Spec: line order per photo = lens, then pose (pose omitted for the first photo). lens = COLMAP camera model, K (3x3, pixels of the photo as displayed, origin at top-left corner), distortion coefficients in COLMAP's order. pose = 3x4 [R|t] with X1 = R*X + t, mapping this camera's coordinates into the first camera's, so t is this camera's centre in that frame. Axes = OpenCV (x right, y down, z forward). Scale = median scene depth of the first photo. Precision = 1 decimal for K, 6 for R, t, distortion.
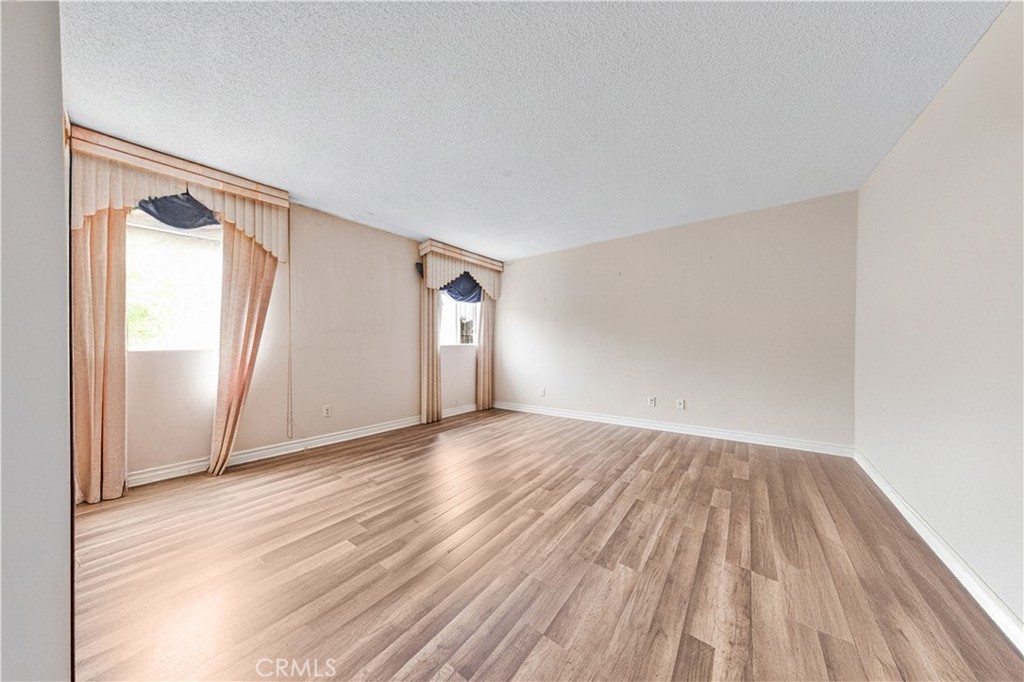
lens RADIAL K [[300.8, 0, 509.1], [0, 300.8, 341.7], [0, 0, 1]] dist [-0.010549, -0.000111]
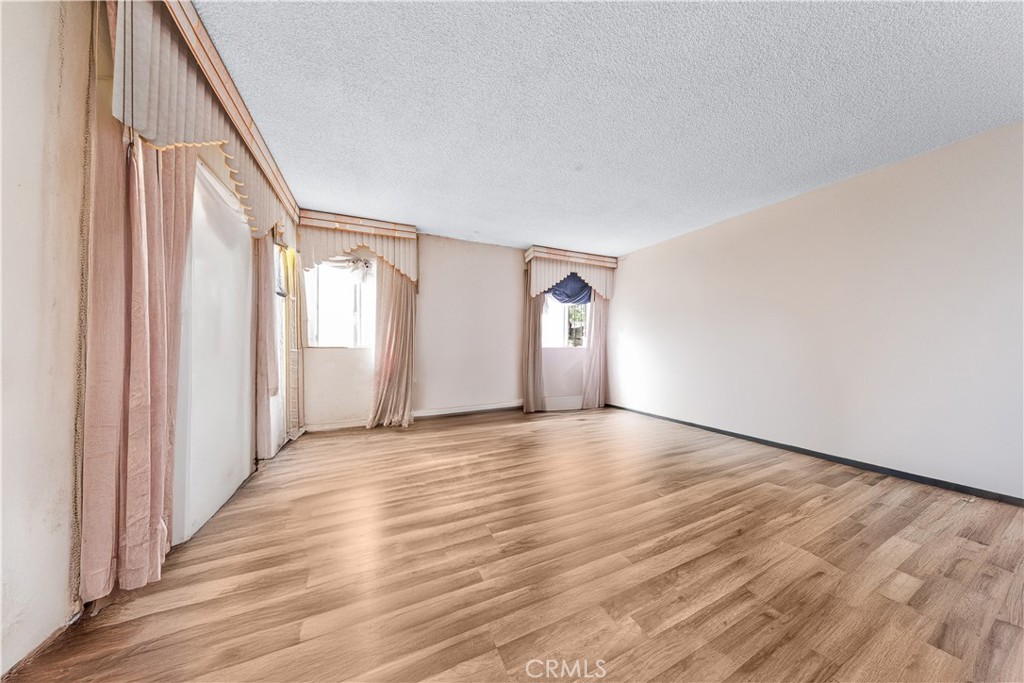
lens RADIAL K [[300.8, 0, 500.7], [0, 300.8, 340.6], [0, 0, 1]] dist [-0.010549, -0.000111]
pose [[0.883354, -0.003437, -0.468693, 0.115023], [-0.002477, 0.999925, -0.012002, 0.000686], [0.468699, 0.011763, 0.883279, 0.029164]]
